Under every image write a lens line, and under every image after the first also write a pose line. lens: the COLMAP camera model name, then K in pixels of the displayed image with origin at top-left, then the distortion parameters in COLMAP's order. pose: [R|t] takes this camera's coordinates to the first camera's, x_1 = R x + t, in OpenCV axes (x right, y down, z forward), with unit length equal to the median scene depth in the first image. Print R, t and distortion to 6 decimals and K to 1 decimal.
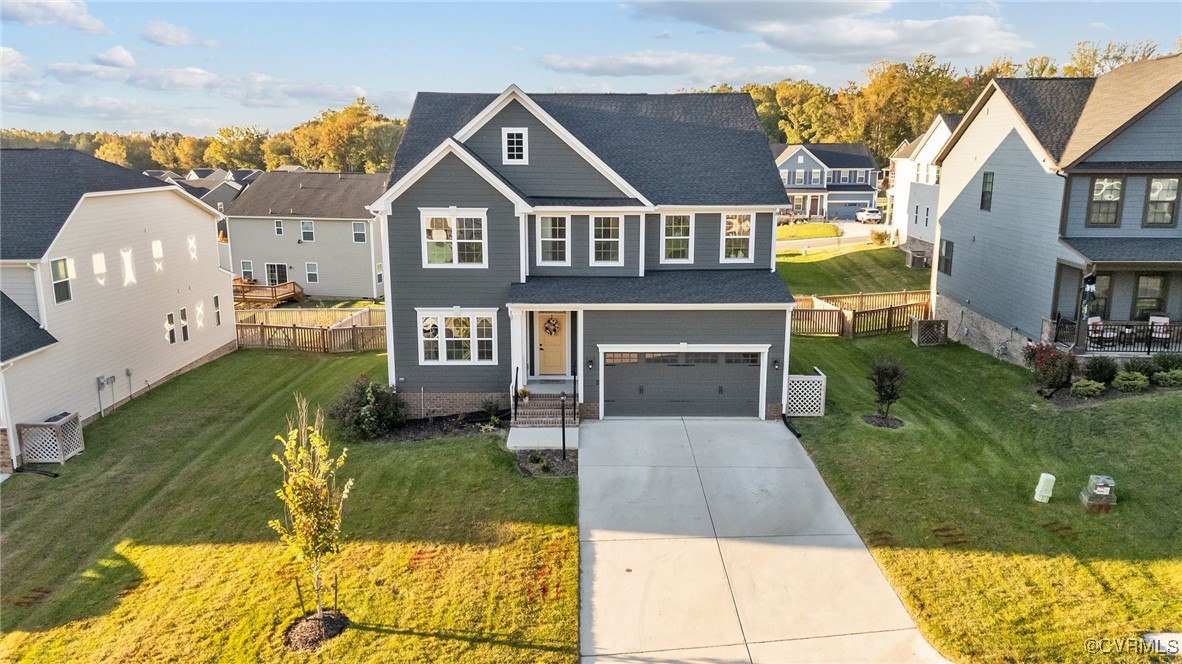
lens RADIAL K [[868.7, 0, 591.0], [0, 868.7, 332.0], [0, 0, 1]] dist [0.071748, -0.075980]
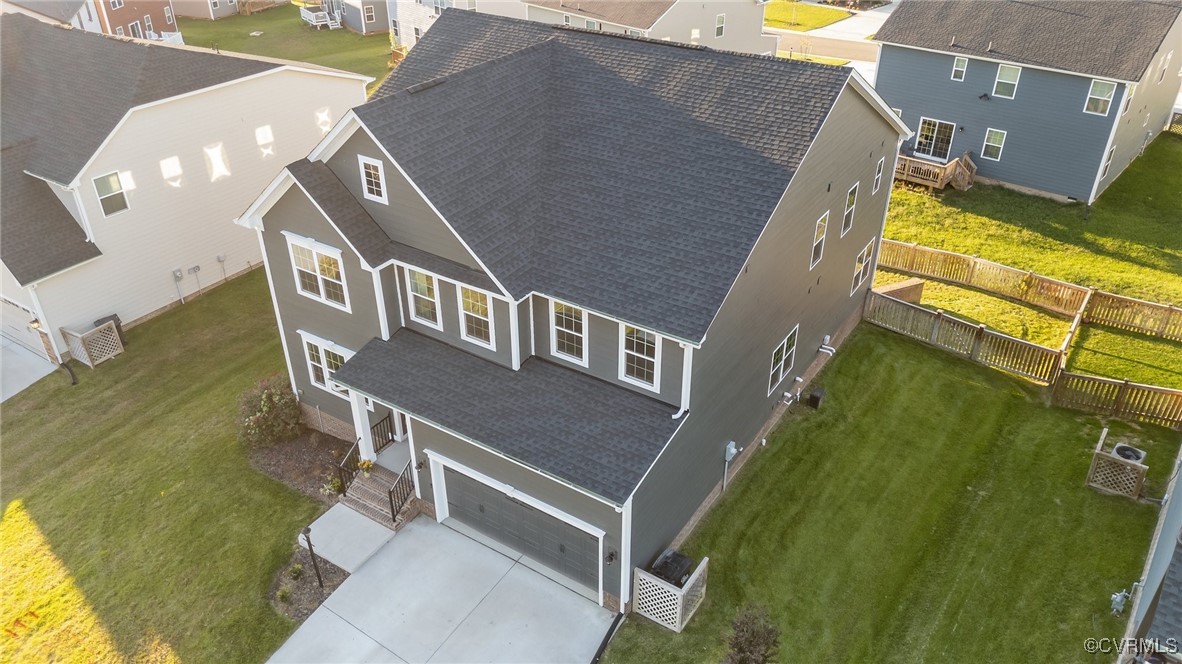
lens RADIAL K [[868.7, 0, 591.0], [0, 868.7, 332.0], [0, 0, 1]] dist [0.071748, -0.075980]
pose [[0.835355, 0.287363, -0.468620, 0.468026], [-0.112184, 0.923661, 0.366421, -0.386706], [0.538142, -0.253520, 0.803822, 0.436792]]
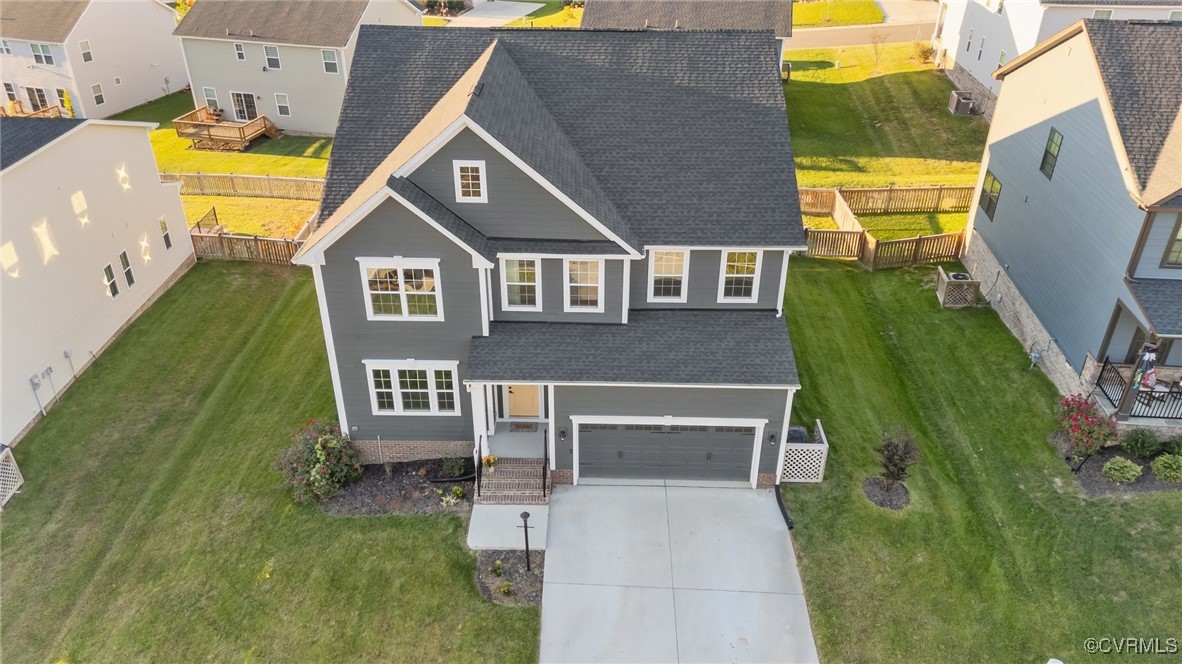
lens RADIAL K [[868.7, 0, 591.0], [0, 868.7, 332.0], [0, 0, 1]] dist [0.071748, -0.075980]
pose [[0.999739, 0.015865, -0.016458, 0.039820], [-0.009774, 0.947490, 0.319637, -0.334115], [0.020665, -0.319393, 0.947397, 0.185718]]
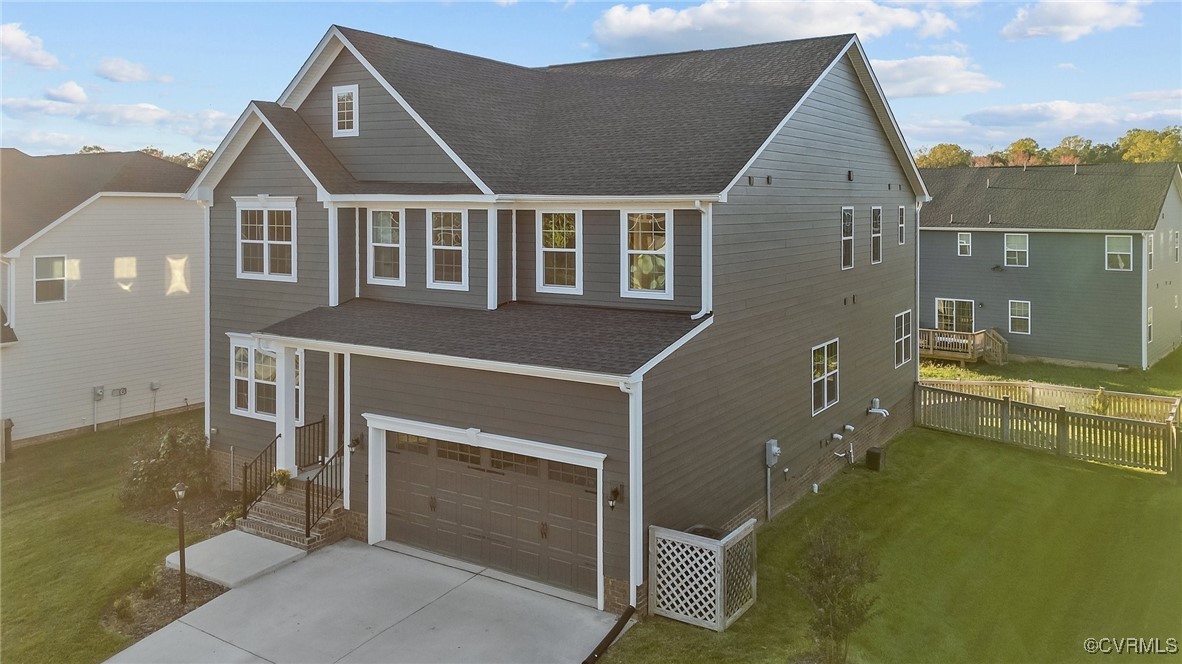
lens RADIAL K [[910.5, 0, 591.2], [0, 910.5, 204.3], [0, 0, 1]] dist [0.031411, -0.004614]
pose [[0.838130, 0.001224, -0.545469, 0.469866], [-0.111622, 0.979221, -0.169314, -0.036724], [0.533927, 0.202794, 0.820851, 0.507585]]
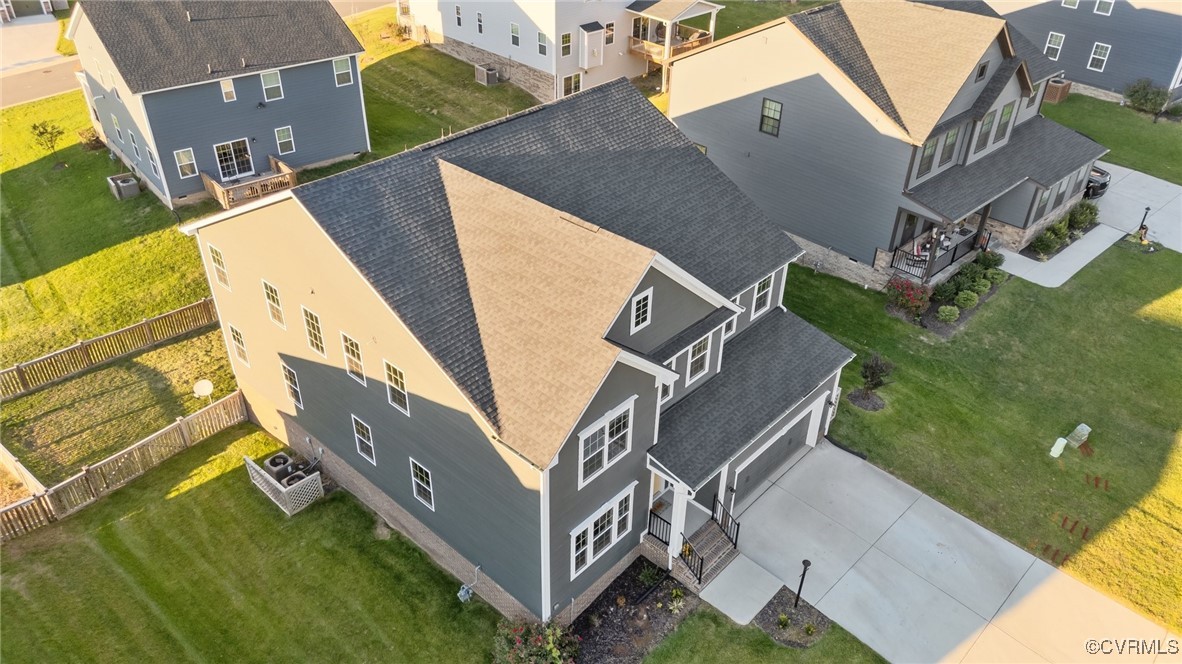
lens RADIAL K [[868.7, 0, 591.0], [0, 868.7, 332.0], [0, 0, 1]] dist [0.071748, -0.075980]
pose [[0.681829, -0.401211, 0.611670, -0.605630], [0.137090, 0.891439, 0.431905, -0.538237], [-0.718551, -0.210632, 0.662811, 0.487142]]
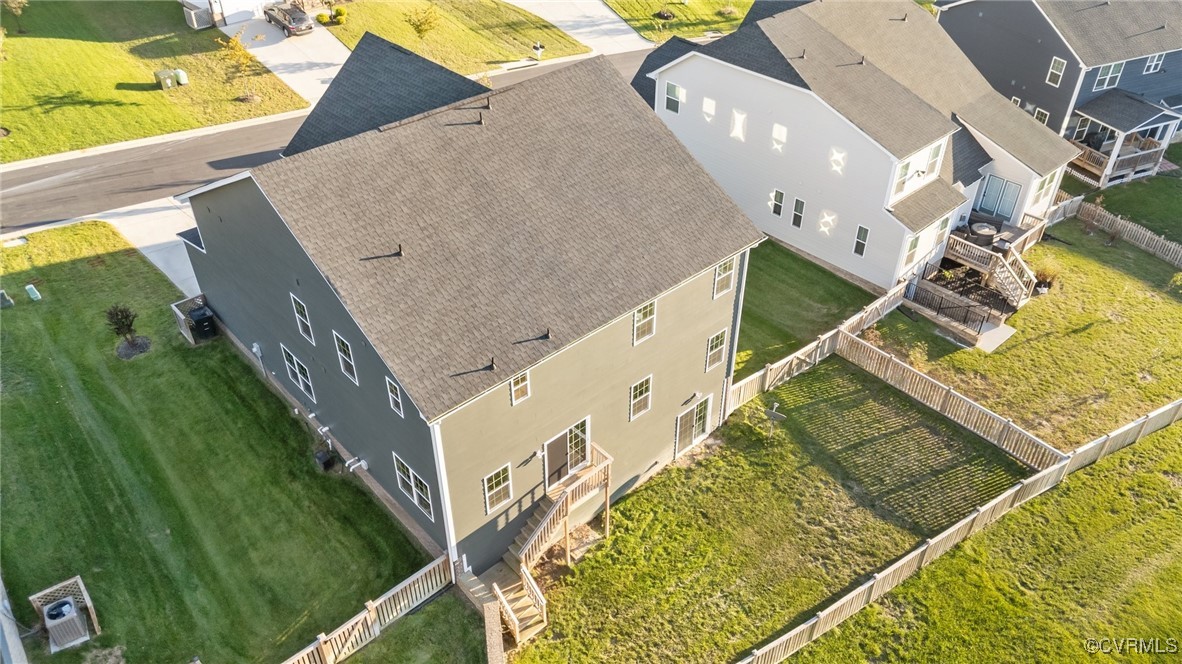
lens RADIAL K [[868.7, 0, 591.0], [0, 868.7, 332.0], [0, 0, 1]] dist [0.071748, -0.075980]
pose [[-0.745417, 0.403149, -0.530871, 0.494629], [-0.135096, 0.688496, 0.712546, -0.886141], [0.652765, 0.602863, -0.458753, 1.967571]]
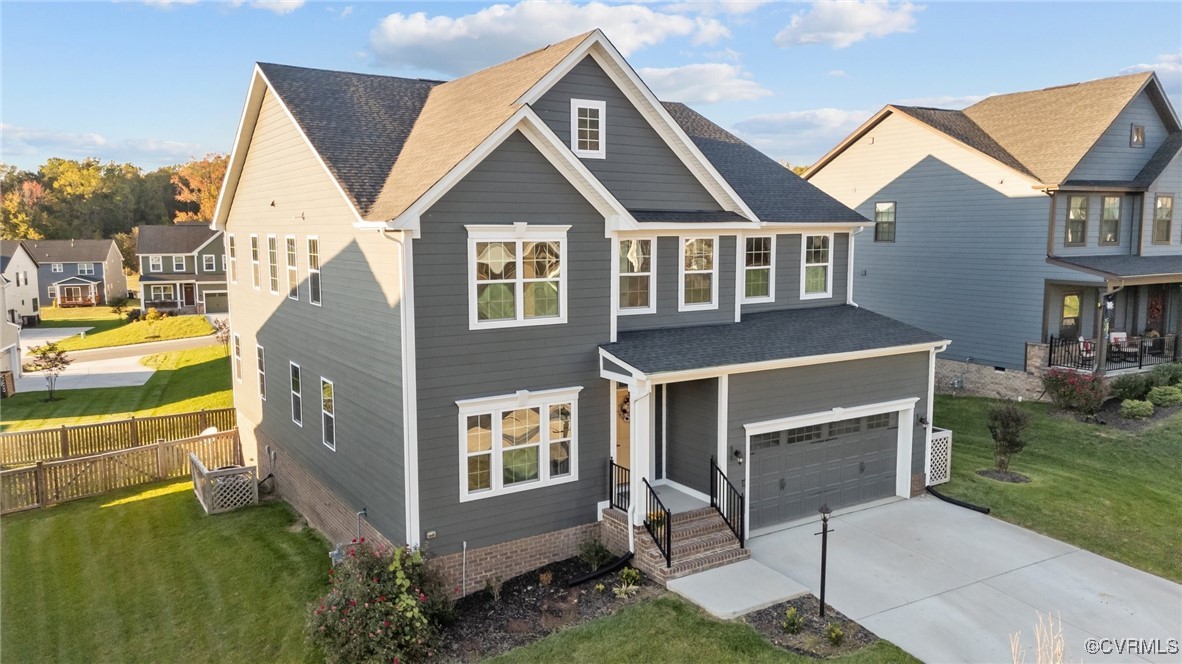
lens RADIAL K [[868.7, 0, 591.0], [0, 868.7, 332.0], [0, 0, 1]] dist [0.071748, -0.075980]
pose [[0.849314, -0.068489, 0.523426, -0.418152], [0.114459, 0.991852, -0.055941, -0.030867], [-0.515330, 0.107423, 0.850233, 0.467659]]
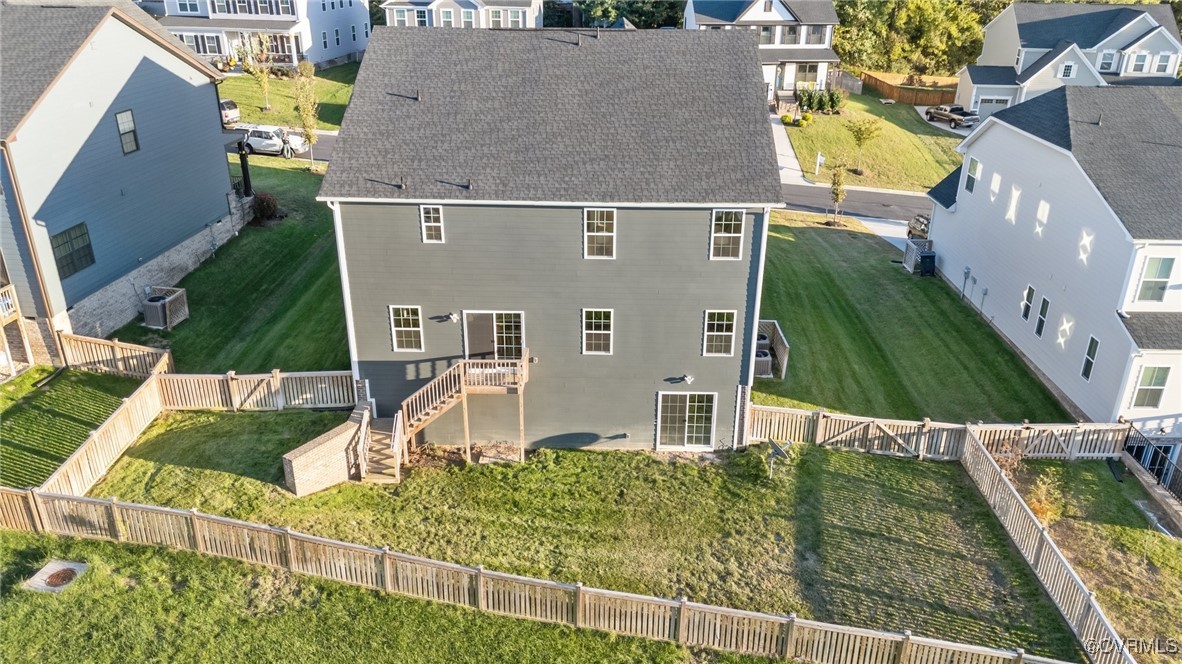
lens RADIAL K [[868.7, 0, 591.0], [0, 868.7, 332.0], [0, 0, 1]] dist [0.071748, -0.075980]
pose [[-0.999534, -0.020166, 0.022915, -0.076272], [-0.002876, 0.809585, 0.586995, -0.673830], [-0.030388, 0.586656, -0.809266, 2.359455]]
